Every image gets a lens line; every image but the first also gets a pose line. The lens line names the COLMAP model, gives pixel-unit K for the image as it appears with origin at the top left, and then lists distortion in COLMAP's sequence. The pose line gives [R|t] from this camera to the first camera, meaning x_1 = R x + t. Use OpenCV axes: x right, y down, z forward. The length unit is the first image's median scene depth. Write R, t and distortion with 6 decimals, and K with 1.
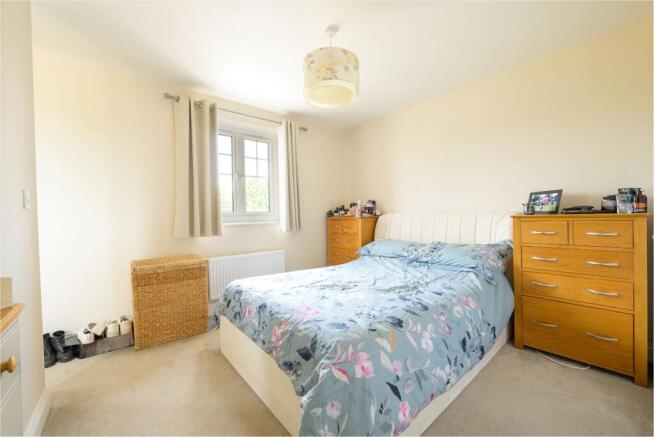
lens RADIAL K [[259.6, 0, 327.0], [0, 259.6, 218.5], [0, 0, 1]] dist [-0.003997, -0.000171]
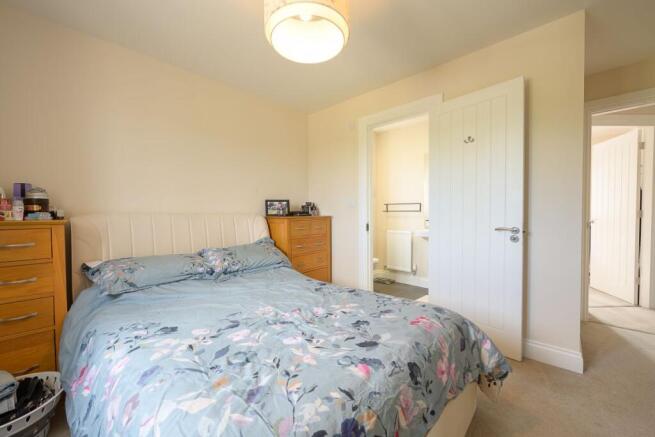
lens RADIAL K [[260.0, 0, 327.5], [0, 260.0, 218.5], [0, 0, 1]] dist [-0.003997, -0.000171]
pose [[-0.125701, 0.008863, 0.992029, -0.580601], [0.020150, 0.999777, -0.006379, 0.008575], [-0.991864, 0.019187, -0.125851, 0.925894]]
